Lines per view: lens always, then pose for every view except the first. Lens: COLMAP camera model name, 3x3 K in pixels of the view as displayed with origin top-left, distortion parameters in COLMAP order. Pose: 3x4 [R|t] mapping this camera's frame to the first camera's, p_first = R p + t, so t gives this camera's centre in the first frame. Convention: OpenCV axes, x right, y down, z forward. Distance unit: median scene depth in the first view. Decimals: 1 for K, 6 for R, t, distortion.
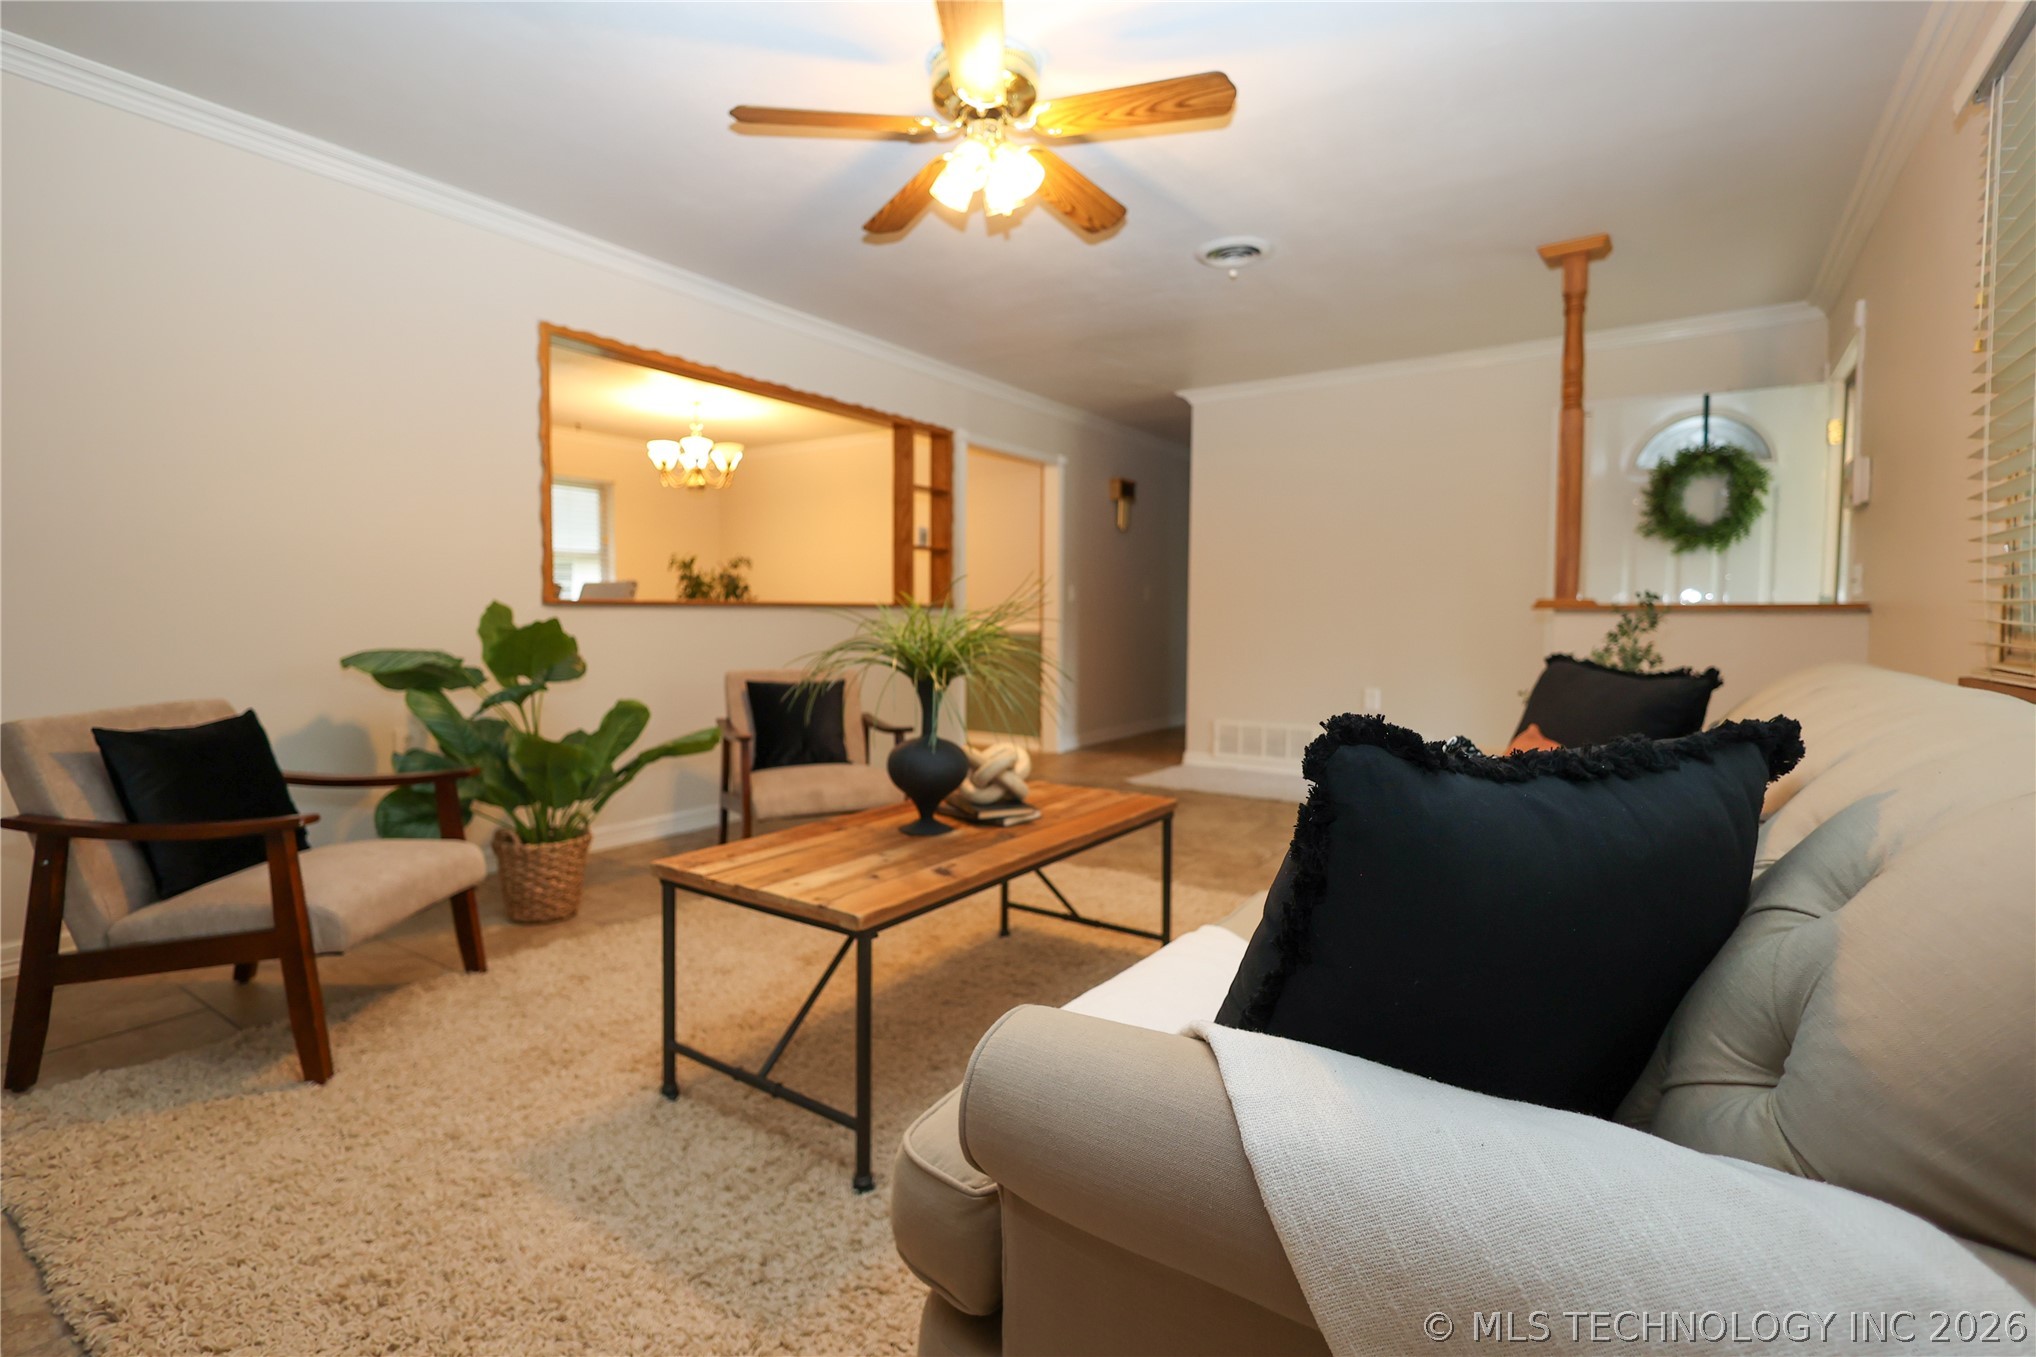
lens RADIAL K [[945.5, 0, 1014.7], [0, 945.5, 667.6], [0, 0, 1]] dist [-0.002992, 0.001213]
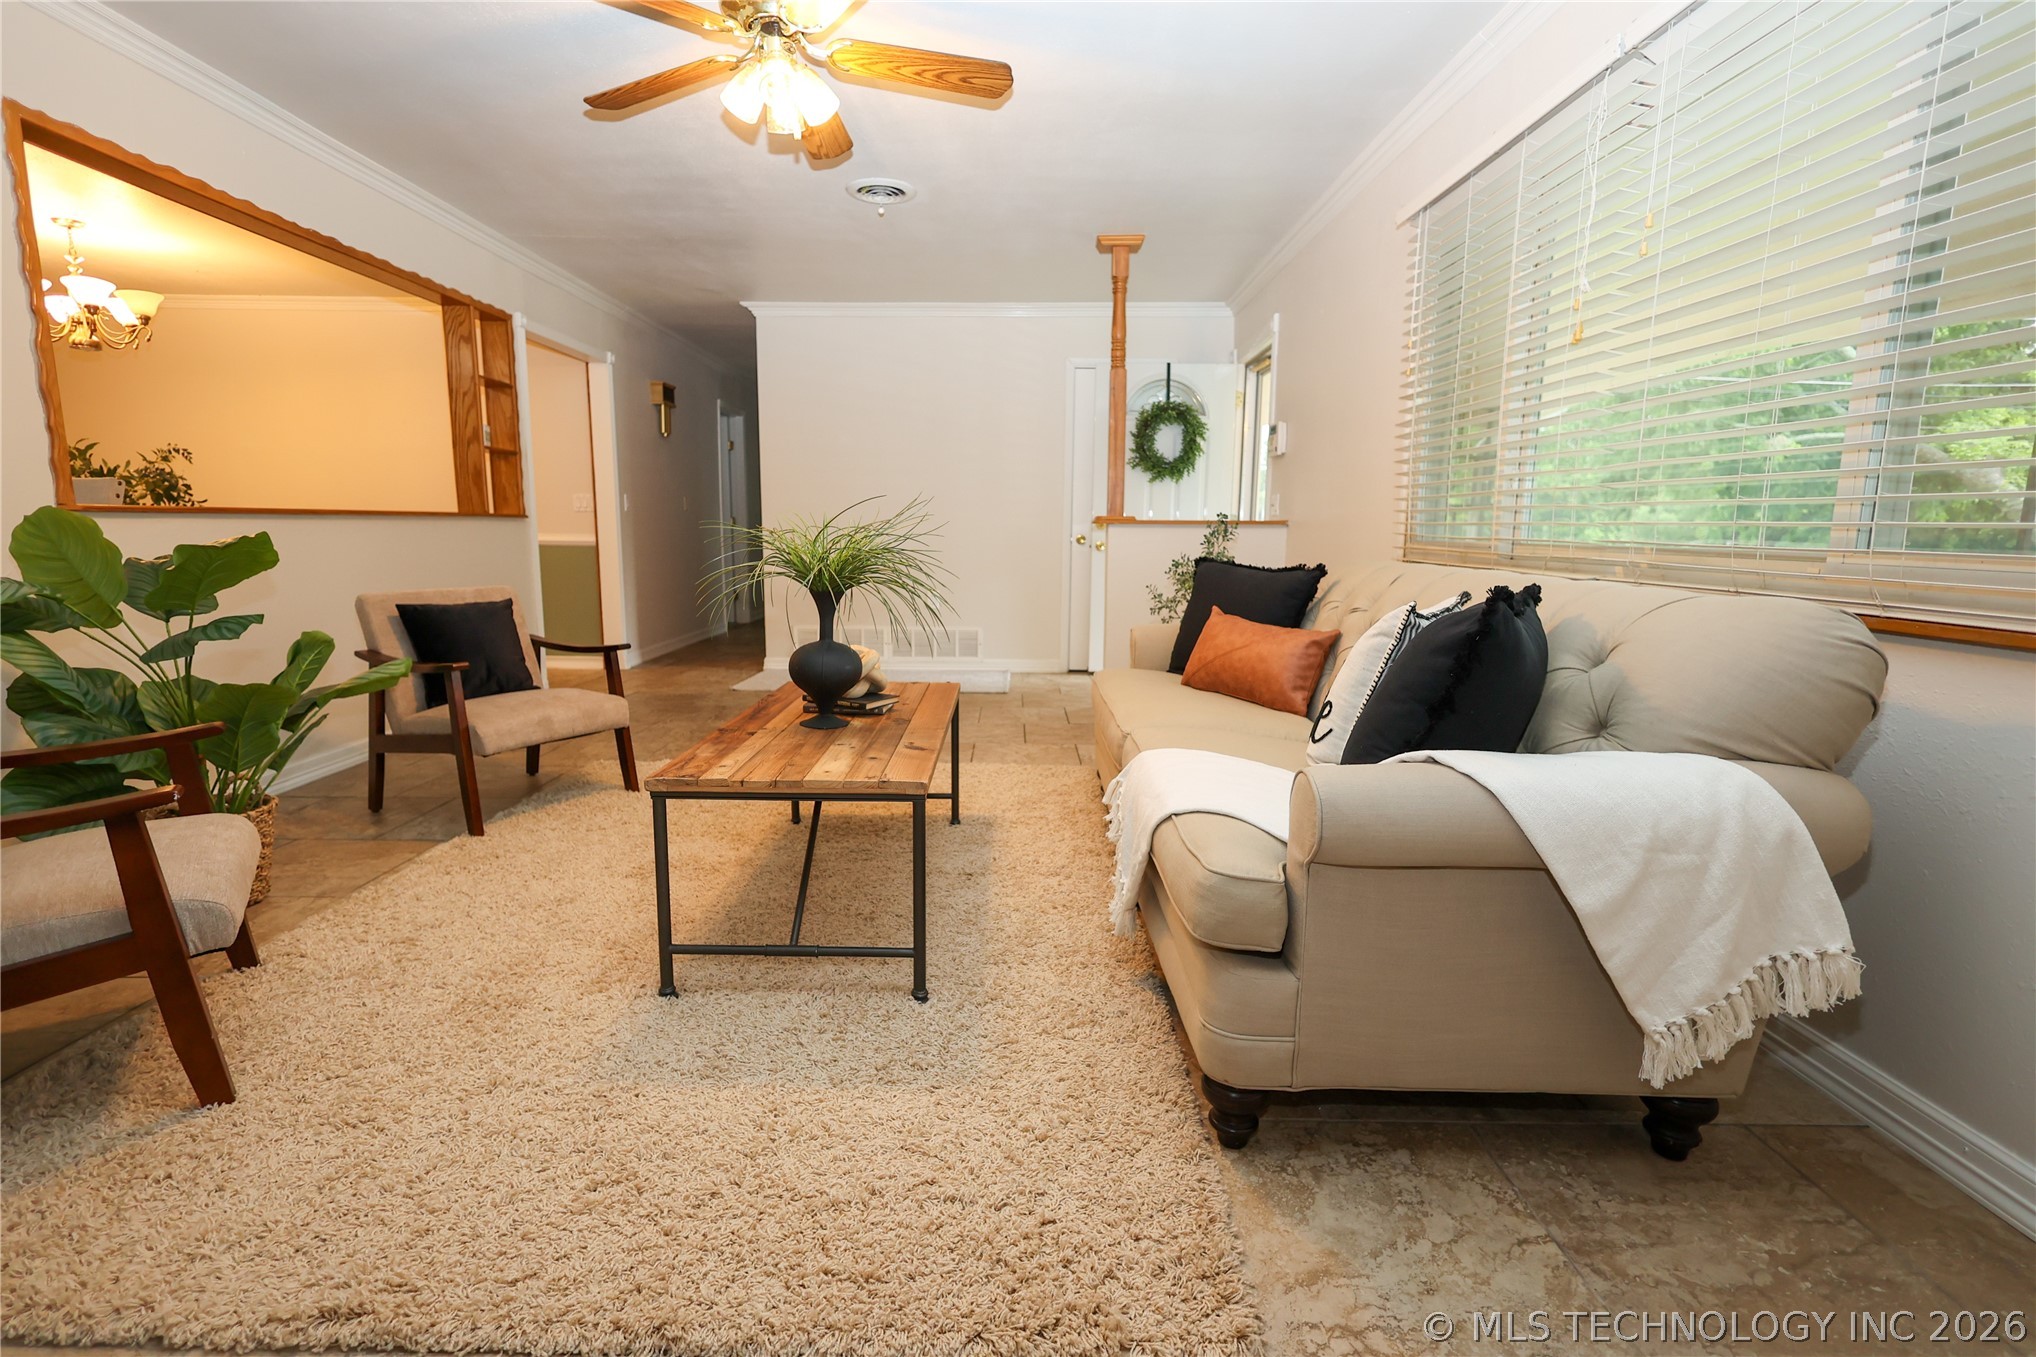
lens RADIAL K [[945.5, 0, 991.3], [0, 945.5, 681.6], [0, 0, 1]] dist [-0.002992, 0.001213]
pose [[0.826490, -0.089091, 0.555857, -0.322445], [0.027060, 0.992544, 0.118847, -0.003295], [-0.562300, -0.083185, 0.822738, -0.016124]]
